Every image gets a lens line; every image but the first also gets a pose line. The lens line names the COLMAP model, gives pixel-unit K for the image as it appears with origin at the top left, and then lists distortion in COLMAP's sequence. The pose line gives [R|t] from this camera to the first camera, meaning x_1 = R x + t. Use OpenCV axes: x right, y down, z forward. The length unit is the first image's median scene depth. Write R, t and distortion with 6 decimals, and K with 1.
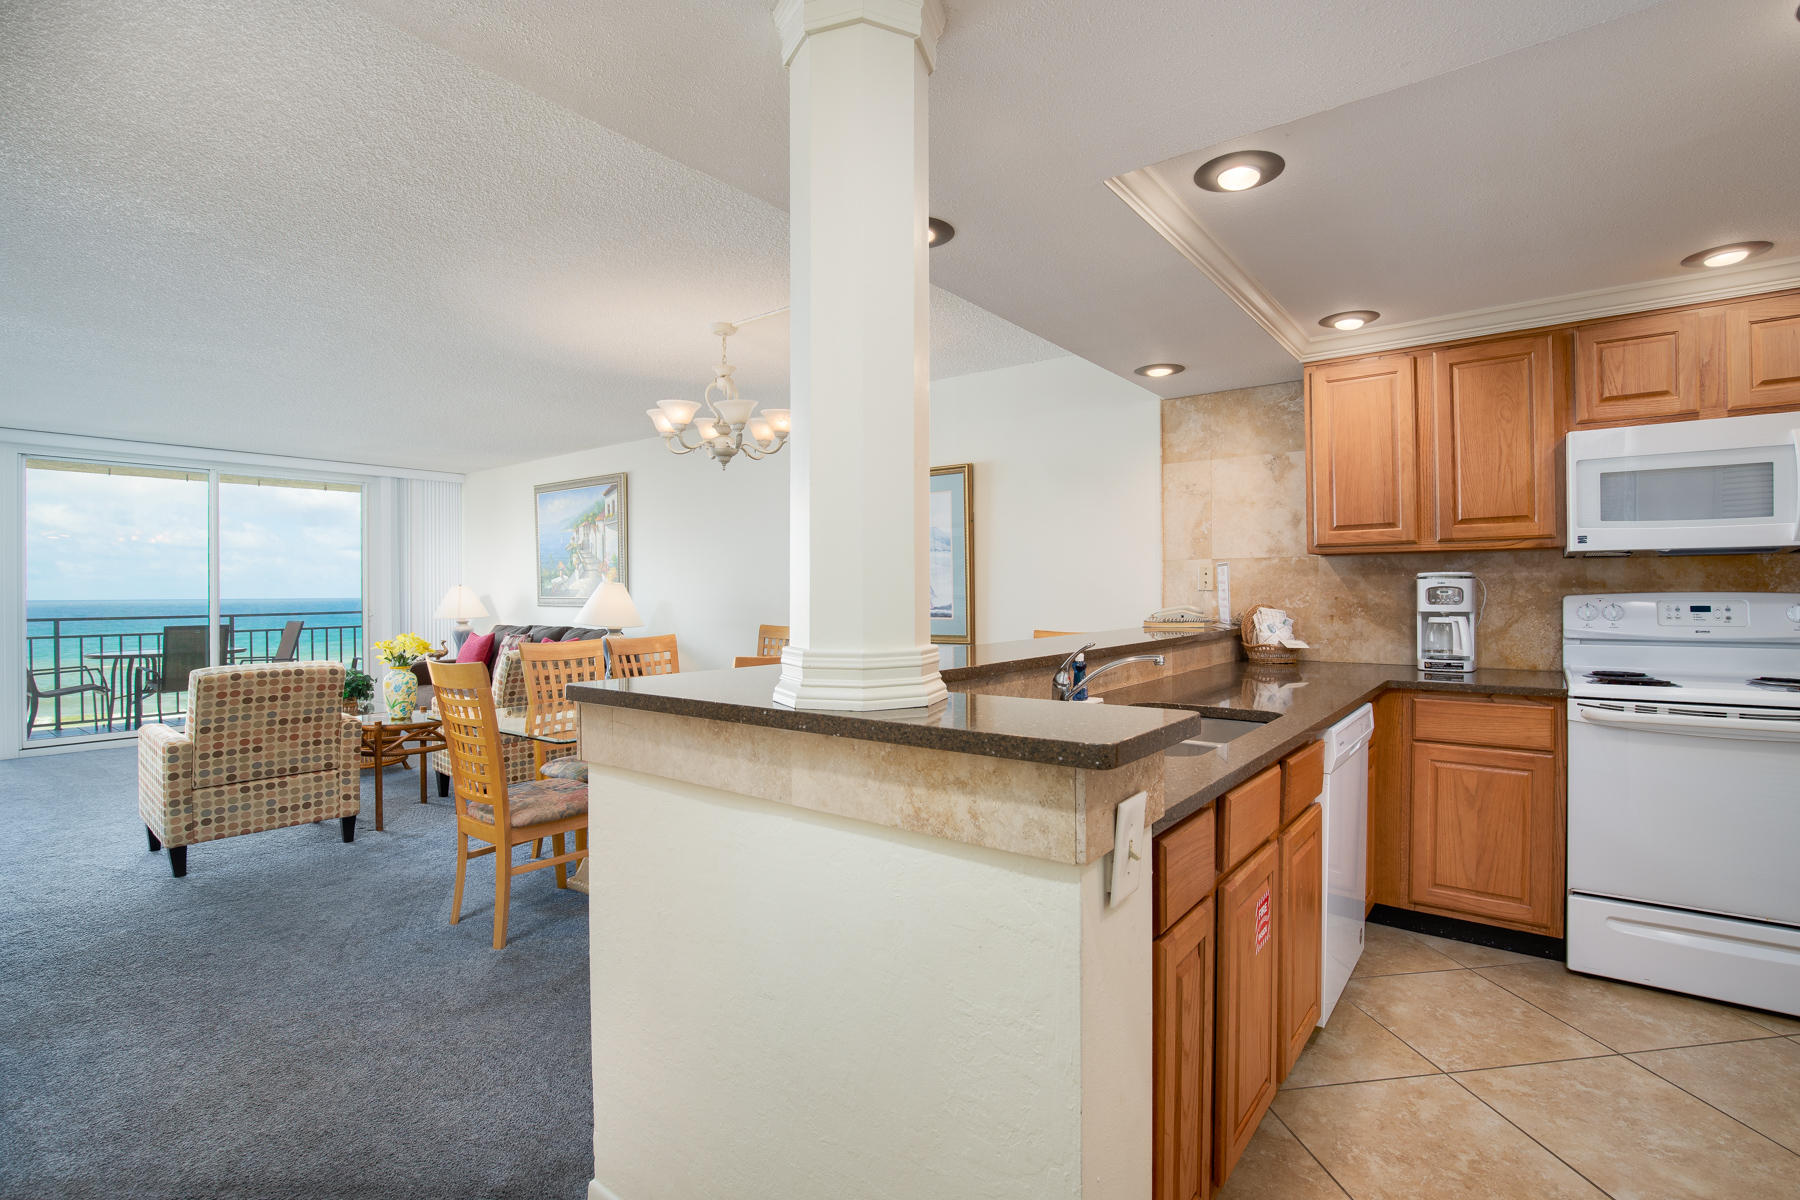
lens RADIAL K [[839.2, 0, 908.9], [0, 839.2, 590.3], [0, 0, 1]] dist [-0.025719, 0.002667]
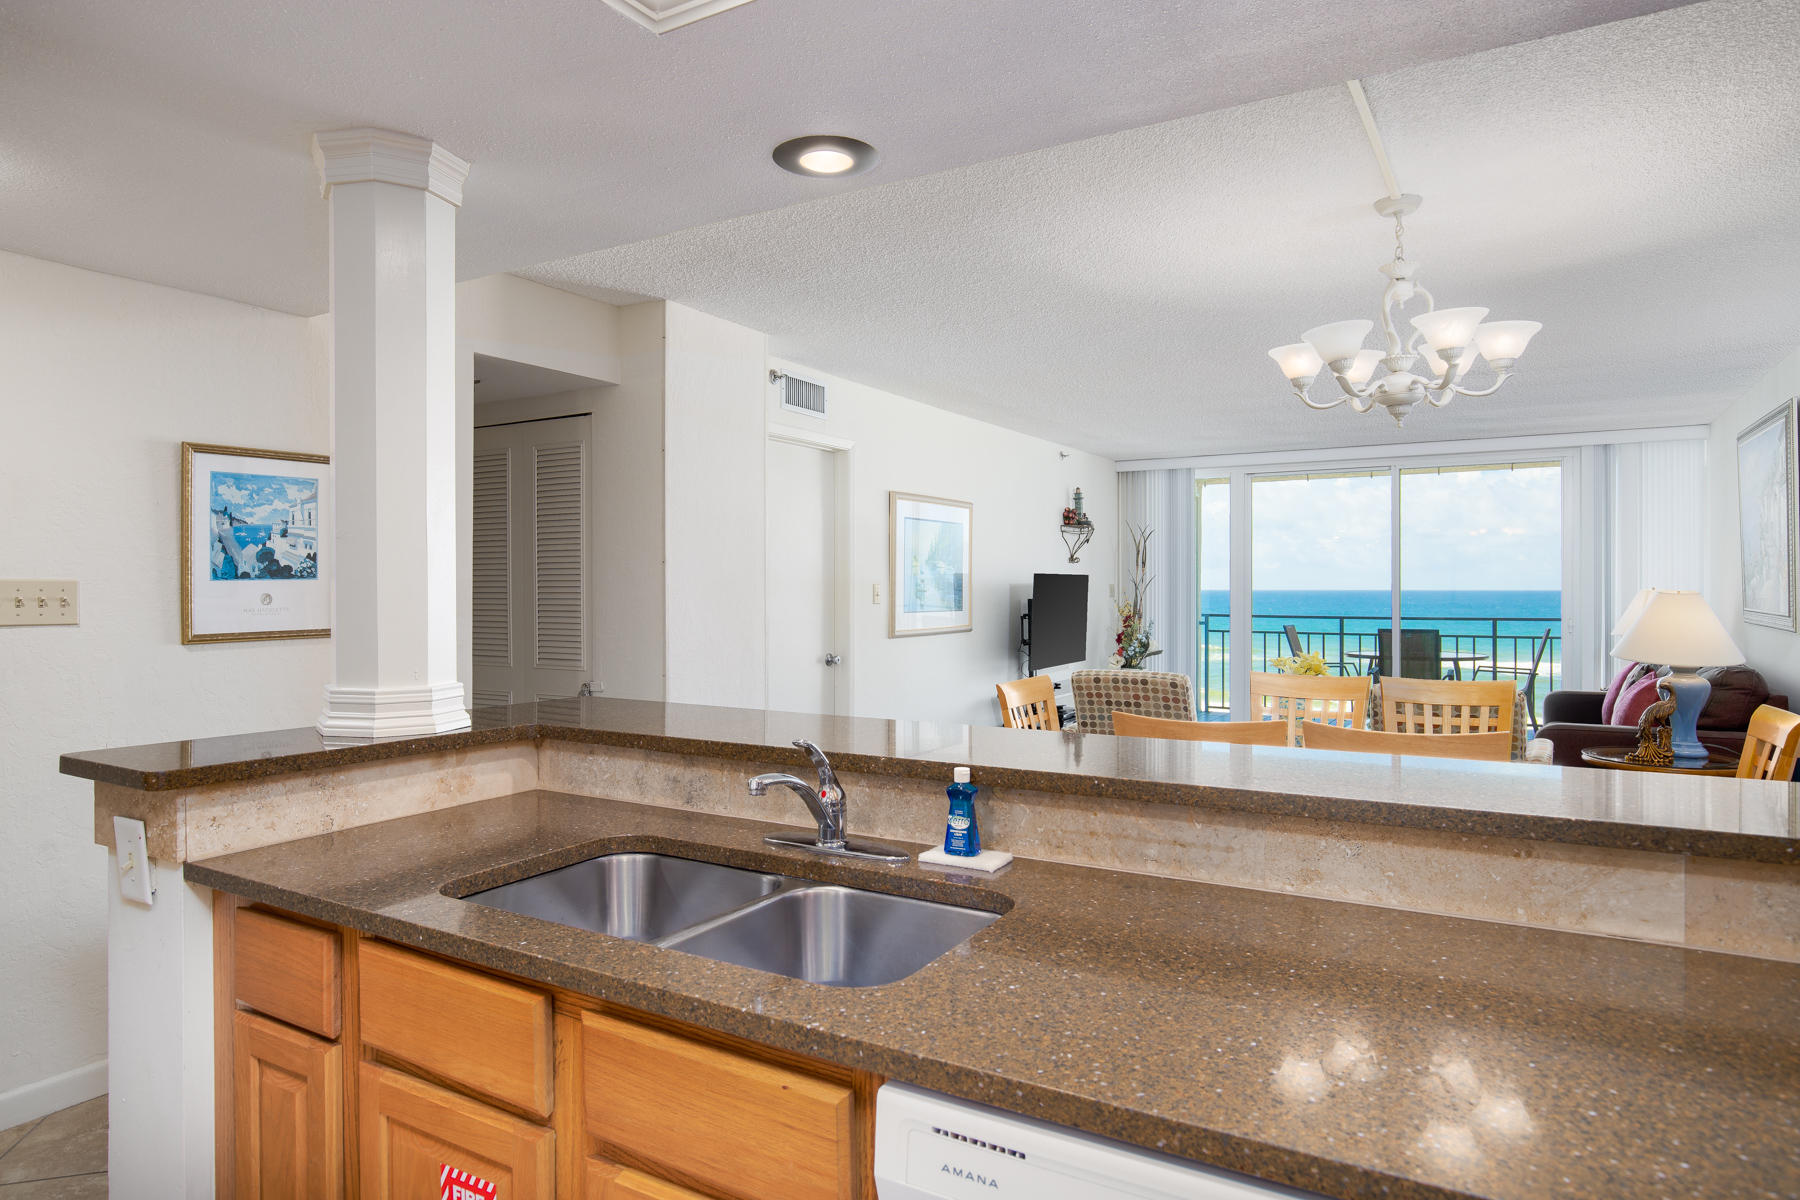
lens RADIAL K [[1044.4, 0, 889.6], [0, 1044.4, 588.6], [0, 0, 1]] dist [0.028141, -0.000210]
pose [[0.111733, 0.003253, -0.993733, 0.525396], [0.007576, 0.999963, 0.004125, -0.024703], [0.993709, -0.007989, 0.111704, 0.542436]]
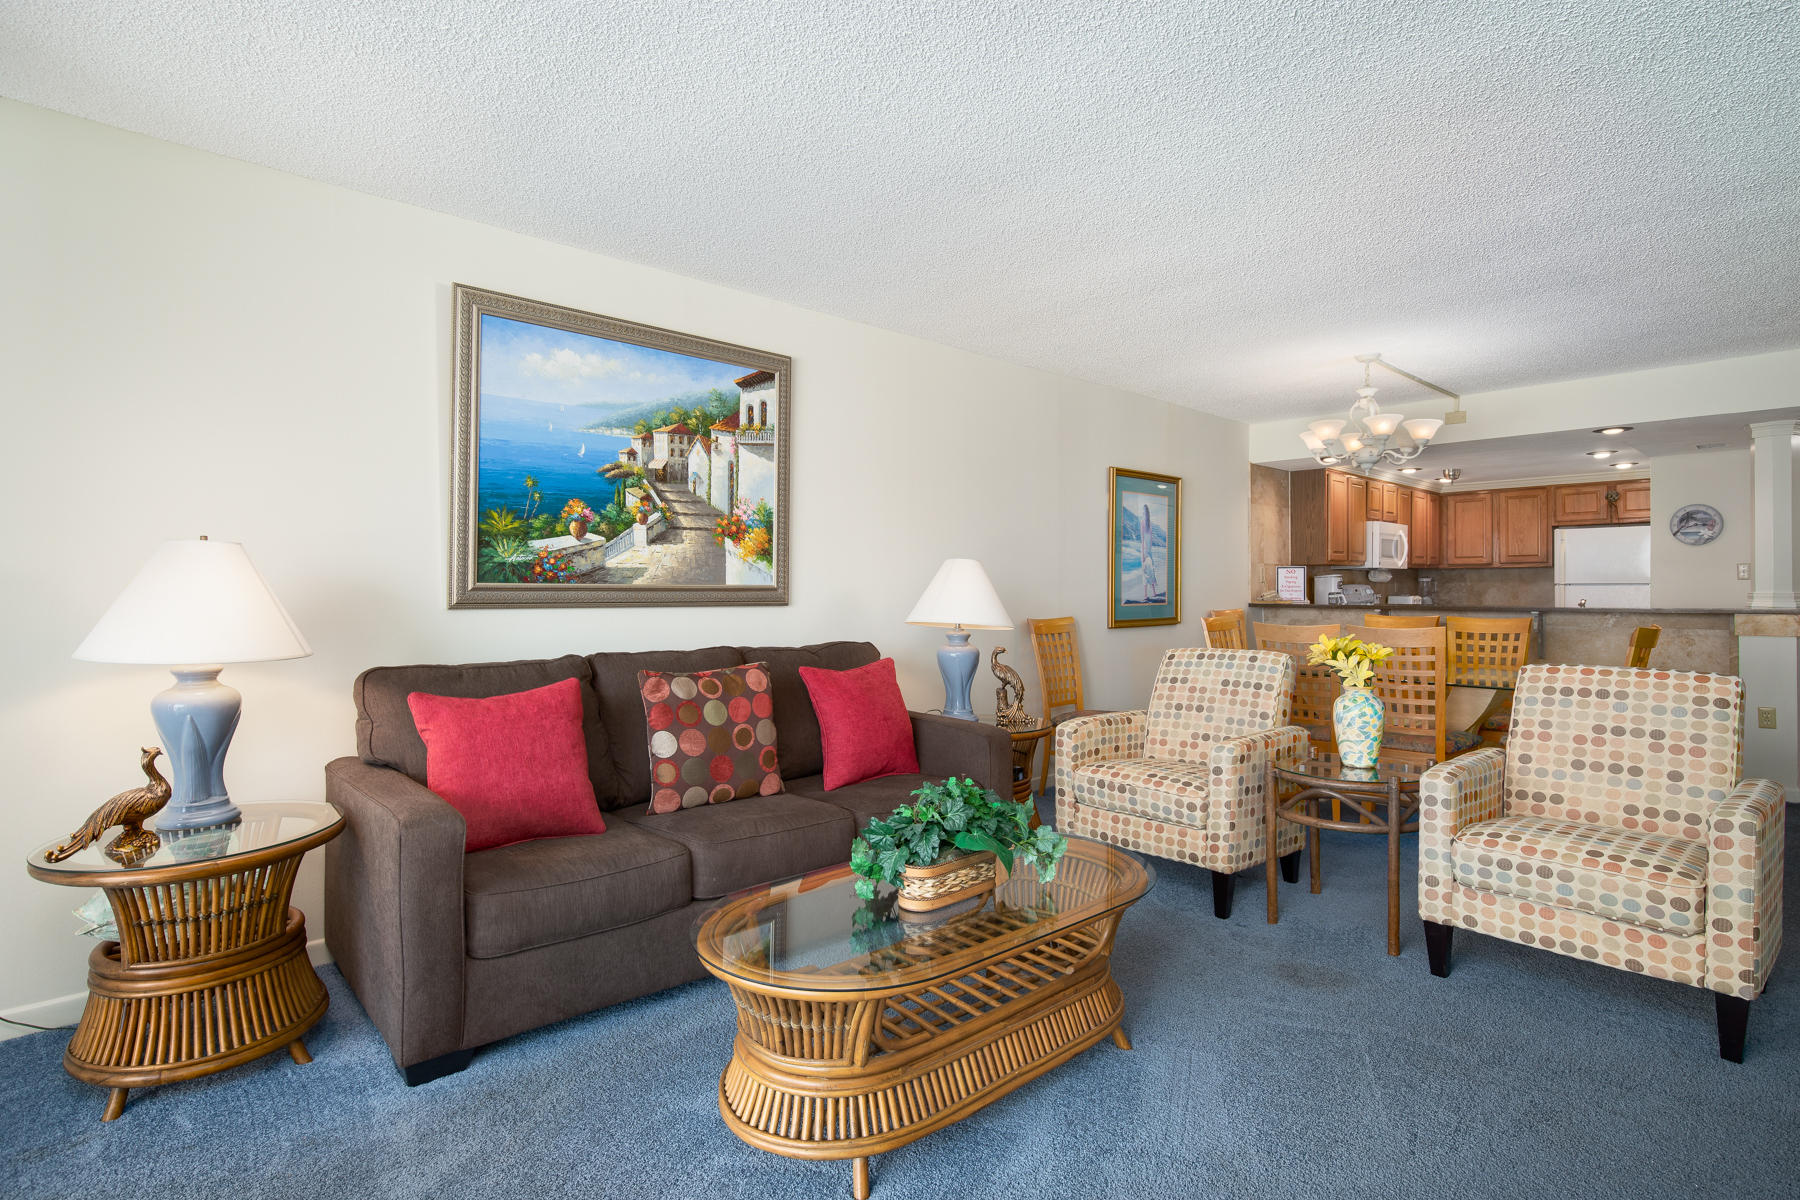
lens RADIAL K [[924.1, 0, 920.9], [0, 924.1, 587.7], [0, 0, 1]] dist [-0.001844, 0.004141]
pose [[0.137350, 0.003267, 0.990517, -1.676700], [-0.003627, 0.999990, -0.002796, 0.020066], [-0.990516, -0.003208, 0.137361, 1.506334]]
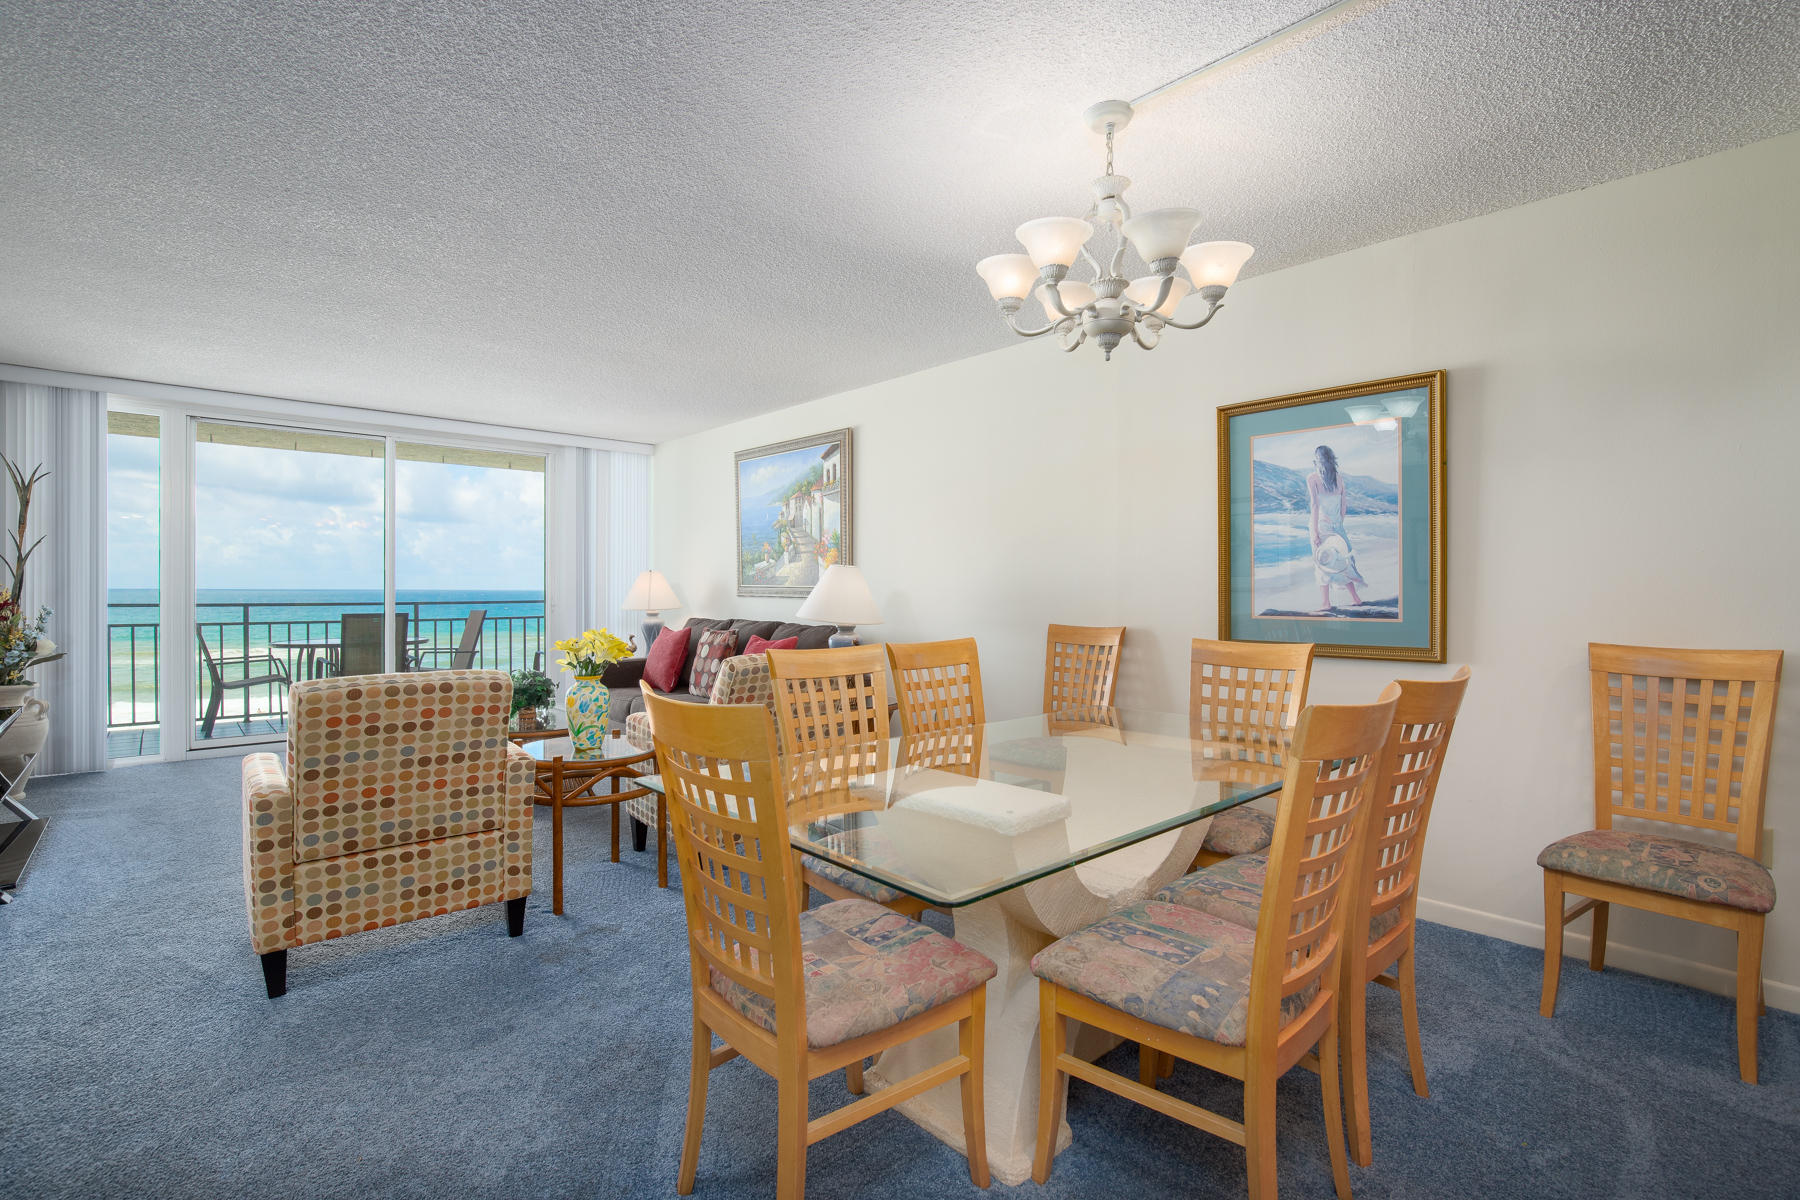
lens RADIAL K [[839.2, 0, 906.0], [0, 839.2, 593.6], [0, 0, 1]] dist [-0.025719, 0.002667]
pose [[0.983810, 0.011303, -0.178860, -0.262318], [-0.010077, 0.999919, 0.007759, 0.015981], [0.178933, -0.005831, 0.983844, 0.418642]]
